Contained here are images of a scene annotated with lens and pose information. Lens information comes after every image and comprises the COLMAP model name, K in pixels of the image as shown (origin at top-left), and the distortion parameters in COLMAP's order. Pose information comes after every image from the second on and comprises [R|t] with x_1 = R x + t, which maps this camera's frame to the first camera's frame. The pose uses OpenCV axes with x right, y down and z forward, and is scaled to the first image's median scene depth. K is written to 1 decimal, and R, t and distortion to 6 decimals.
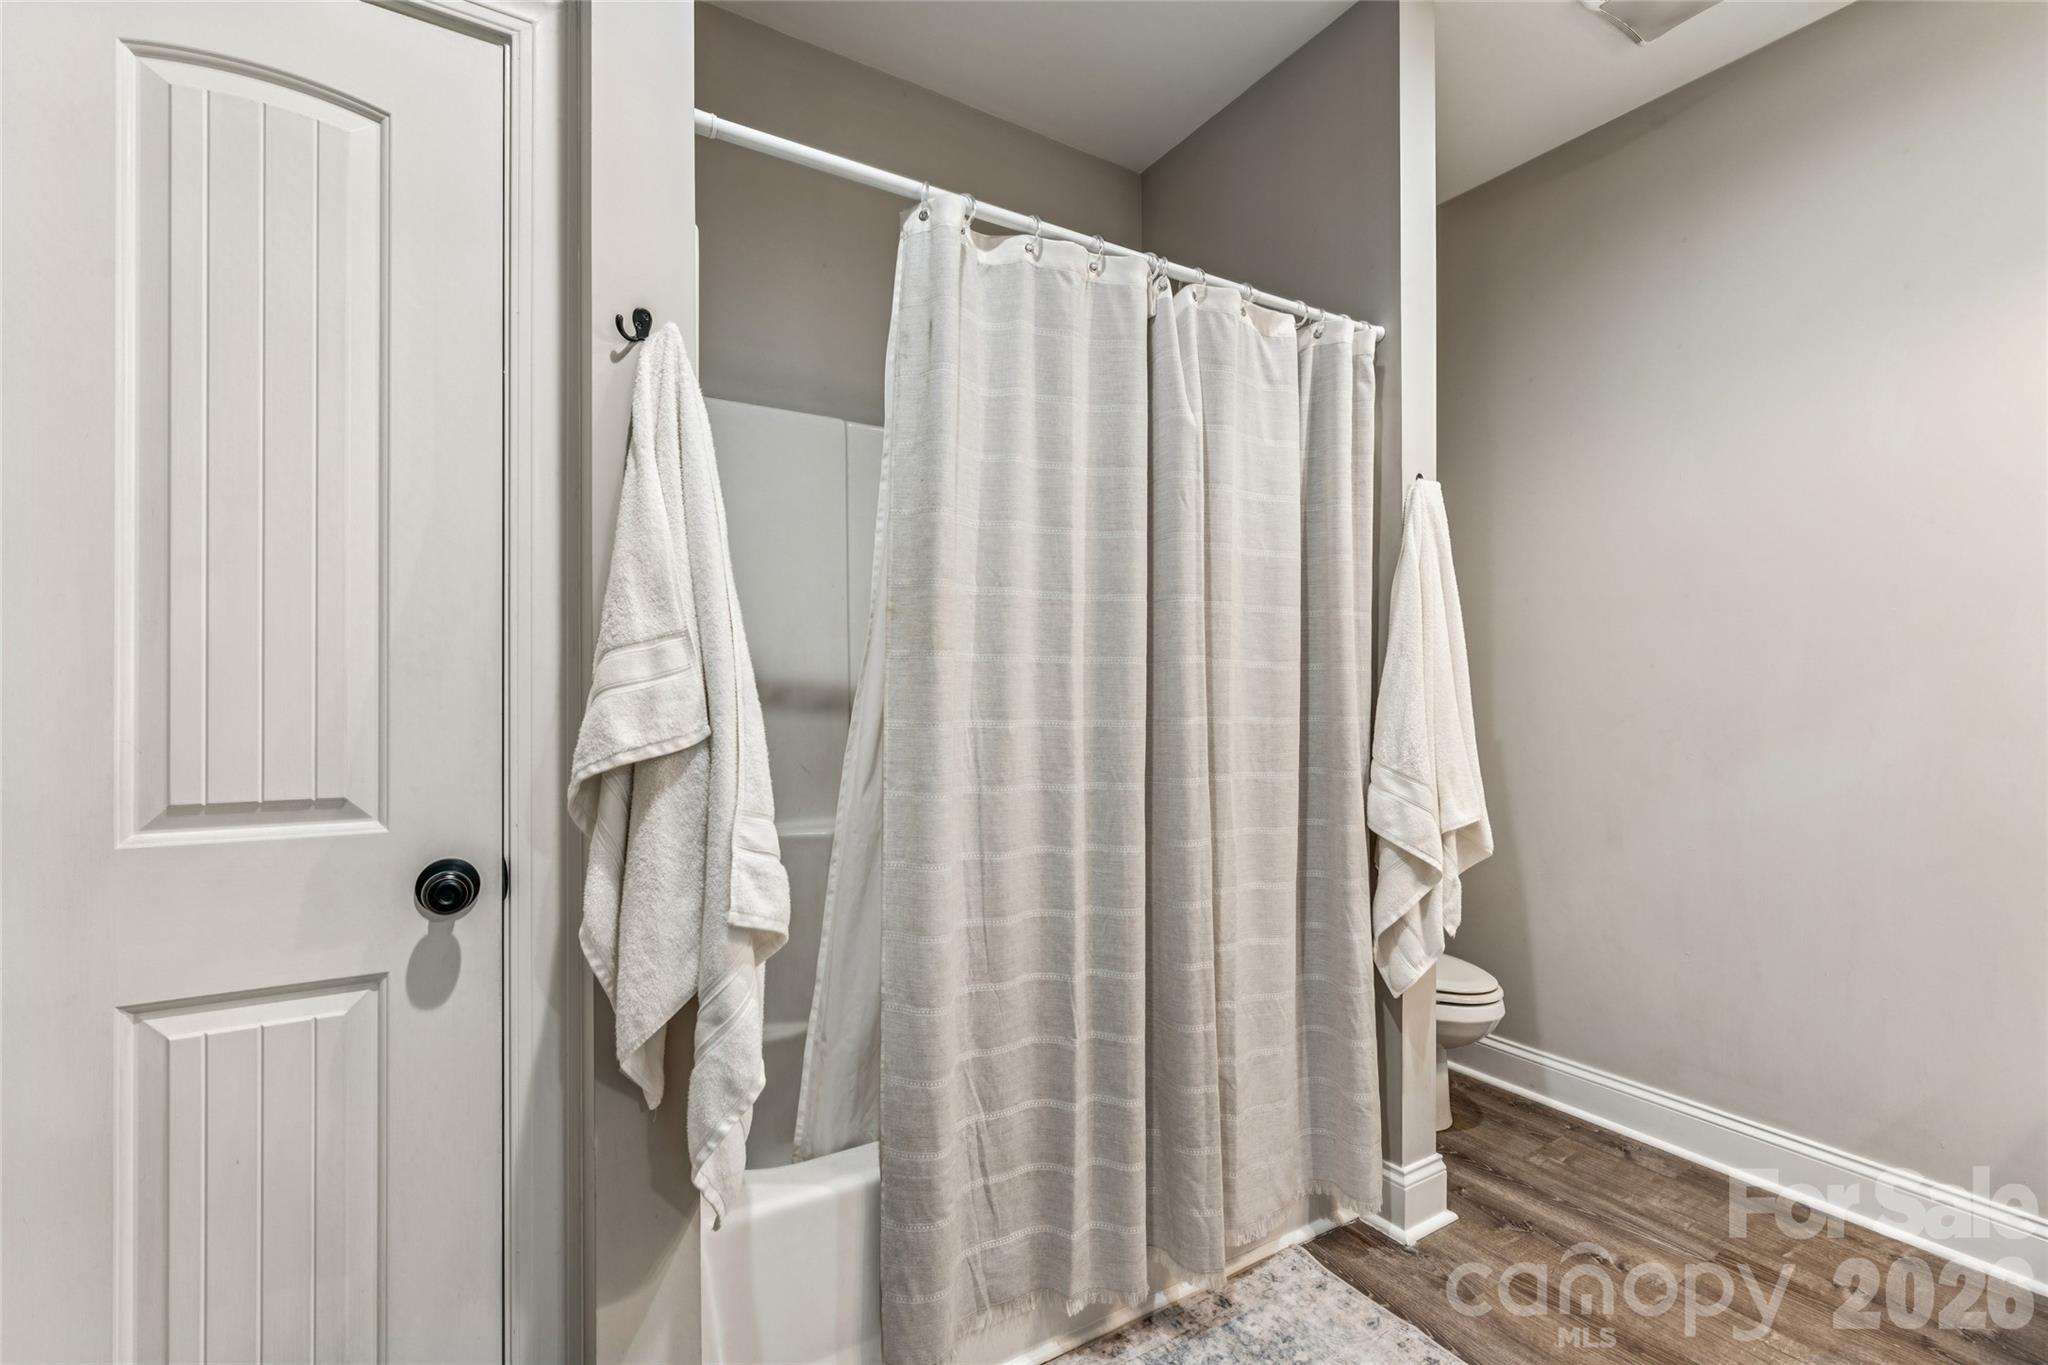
lens RADIAL K [[897.2, 0, 1022.2], [0, 897.2, 681.6], [0, 0, 1]] dist [0.000907, -0.000243]
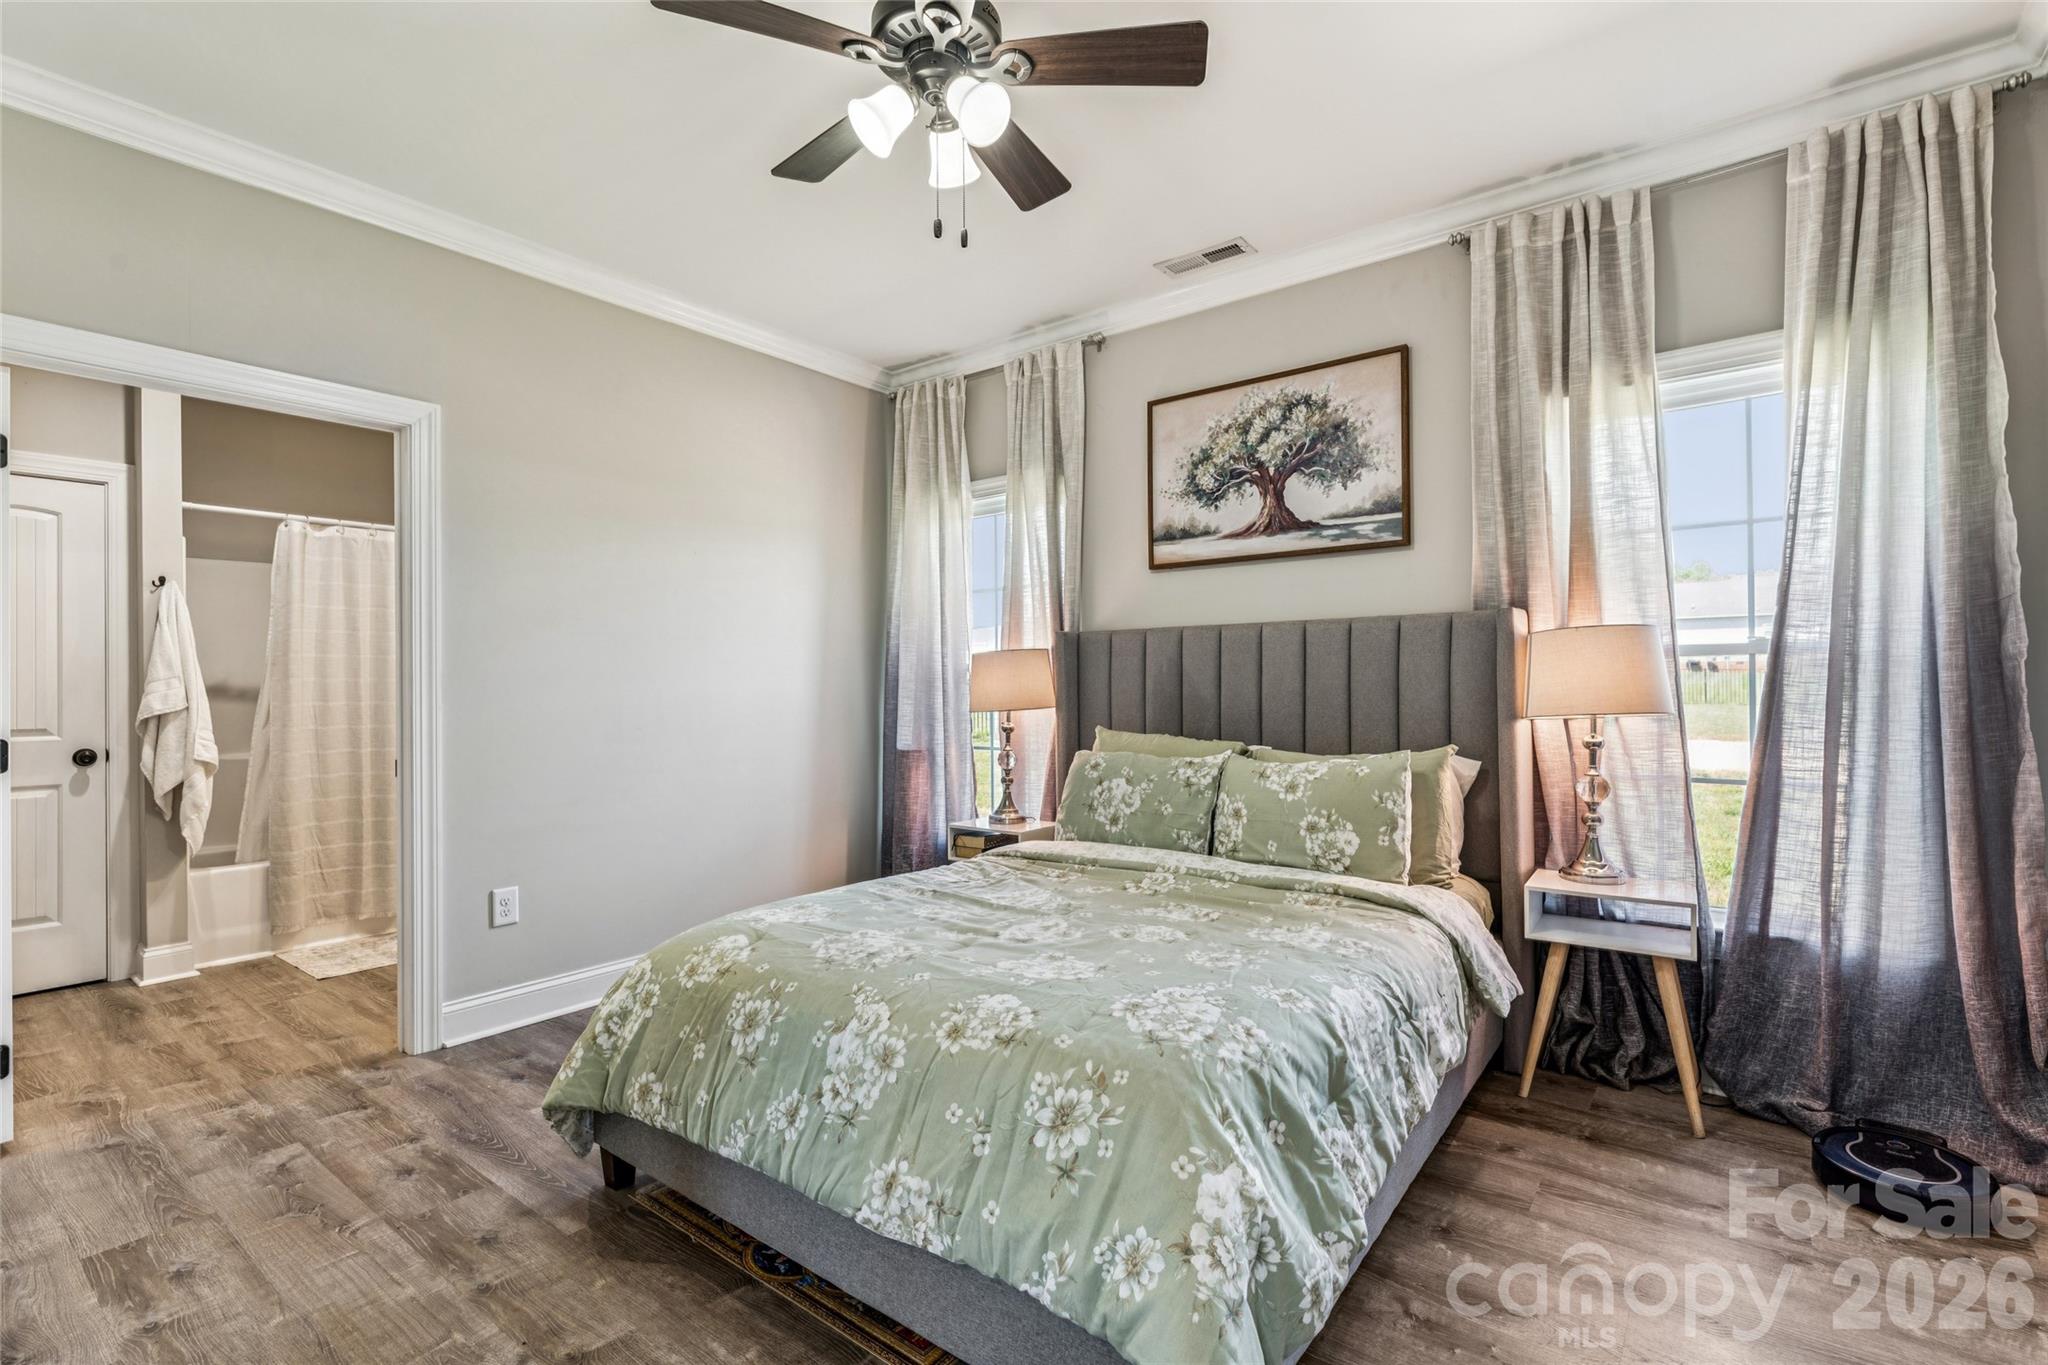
lens RADIAL K [[935.4, 0, 1030.4], [0, 935.4, 670.0], [0, 0, 1]] dist [0.001811, -0.000225]
pose [[0.939109, -0.008272, 0.343520, 1.366175], [0.010337, 0.999938, -0.004182, -0.029344], [-0.343465, 0.007478, 0.939136, -3.273793]]
